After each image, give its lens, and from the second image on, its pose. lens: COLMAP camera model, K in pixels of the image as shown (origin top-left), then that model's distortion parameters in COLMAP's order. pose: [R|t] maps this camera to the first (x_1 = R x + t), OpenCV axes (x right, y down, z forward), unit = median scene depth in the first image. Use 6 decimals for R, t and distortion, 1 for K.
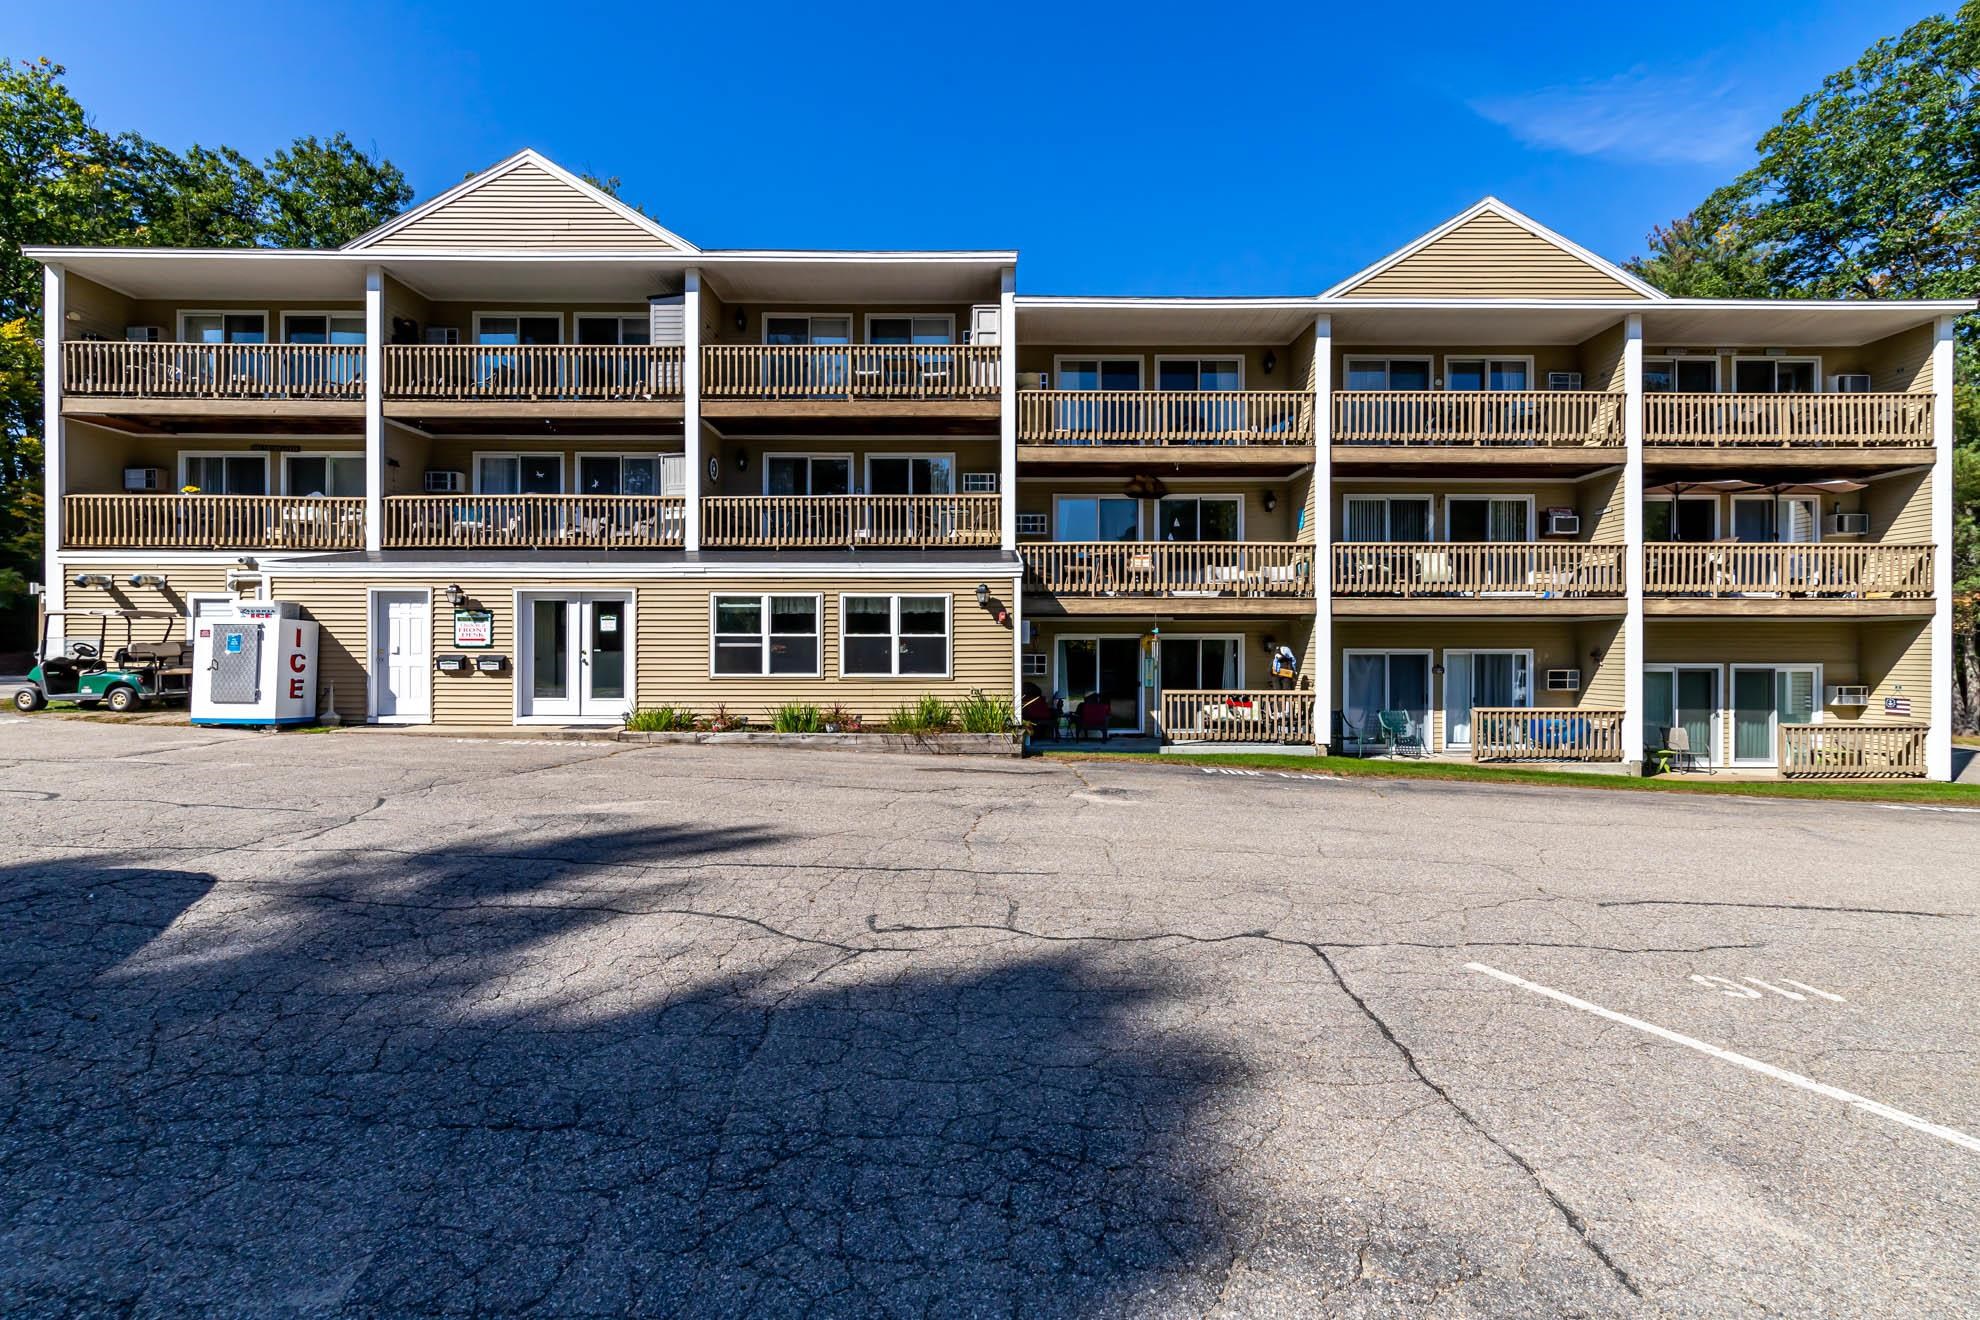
lens RADIAL K [[868.5, 0, 986.2], [0, 868.5, 649.1], [0, 0, 1]] dist [0.000596, -0.001089]
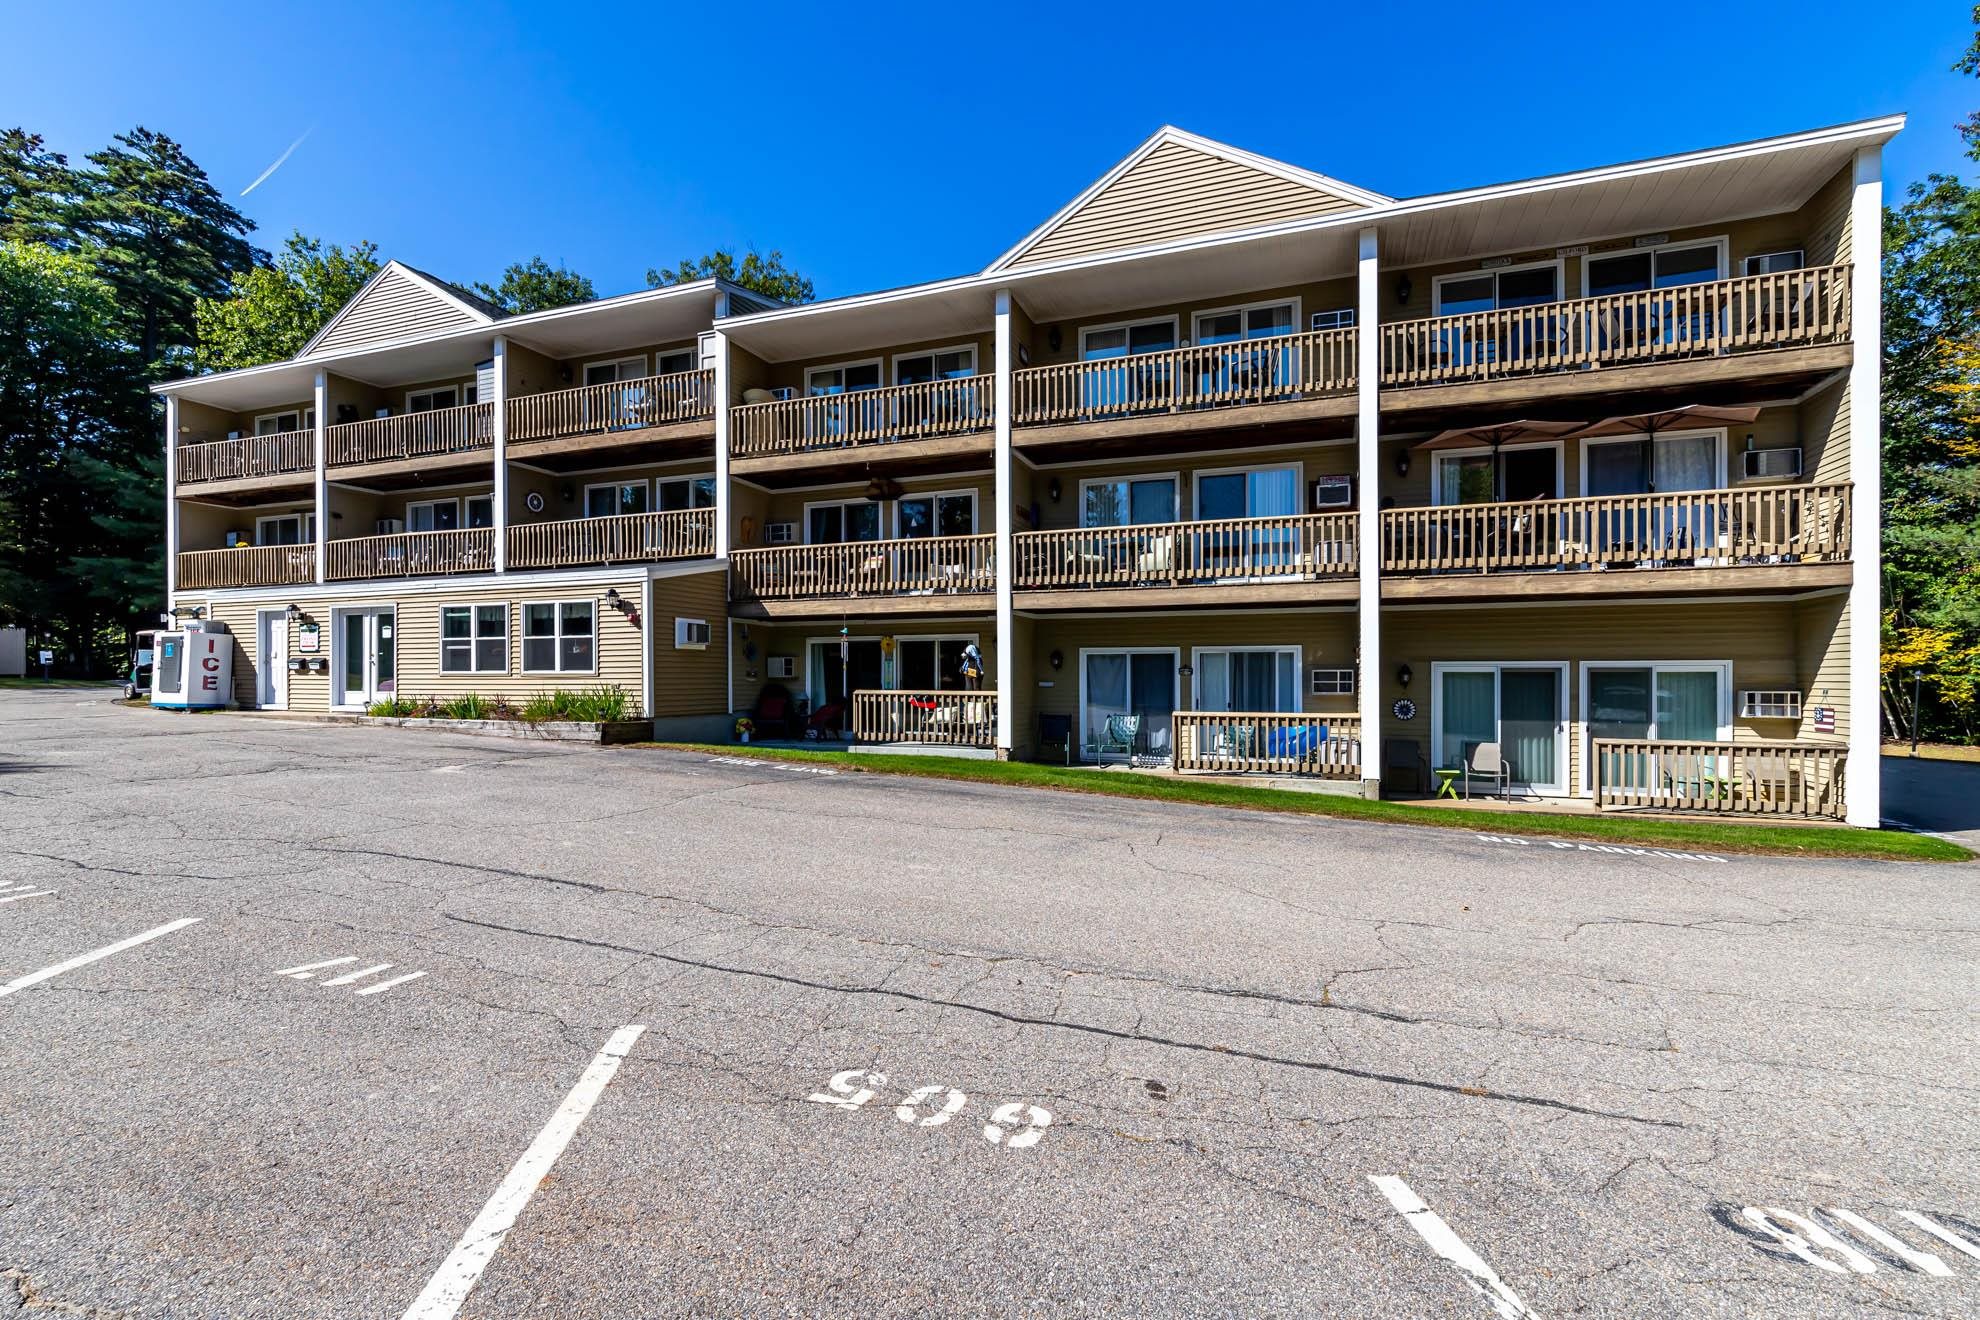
lens RADIAL K [[868.5, 0, 980.8], [0, 868.5, 673.5], [0, 0, 1]] dist [0.000596, -0.001089]
pose [[0.935506, -0.003168, -0.353296, 0.701954], [0.002678, 0.999995, -0.001877, 0.030625], [0.353300, 0.000810, 0.935510, 0.115011]]
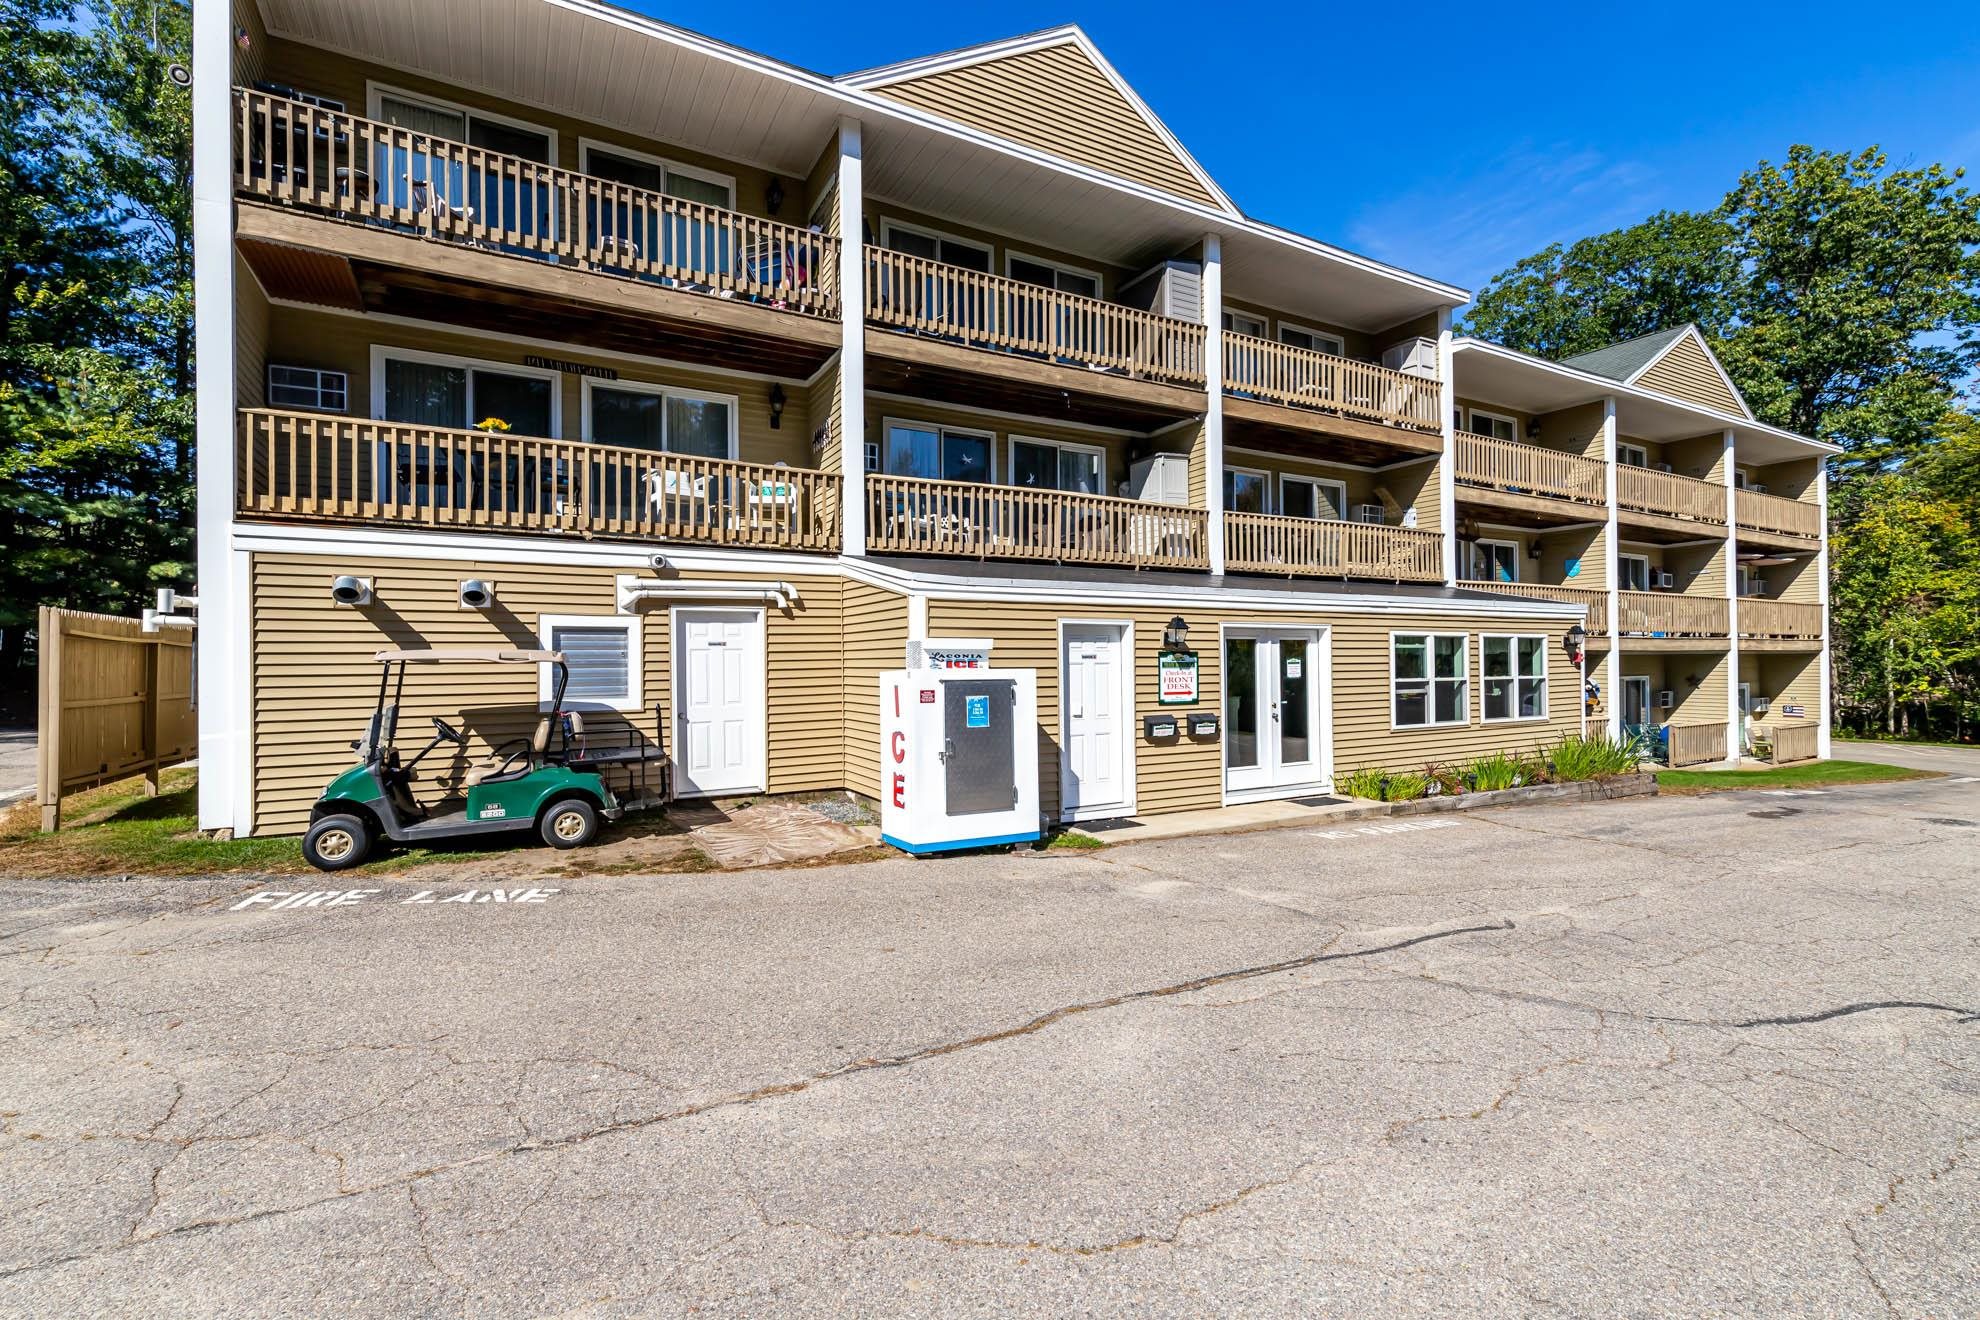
lens RADIAL K [[868.5, 0, 993.6], [0, 868.5, 654.6], [0, 0, 1]] dist [0.000596, -0.001089]
pose [[0.875552, -0.003913, 0.483108, -0.922498], [0.007851, 0.999950, -0.006130, -0.034120], [-0.483060, 0.009161, 0.875539, 0.378803]]
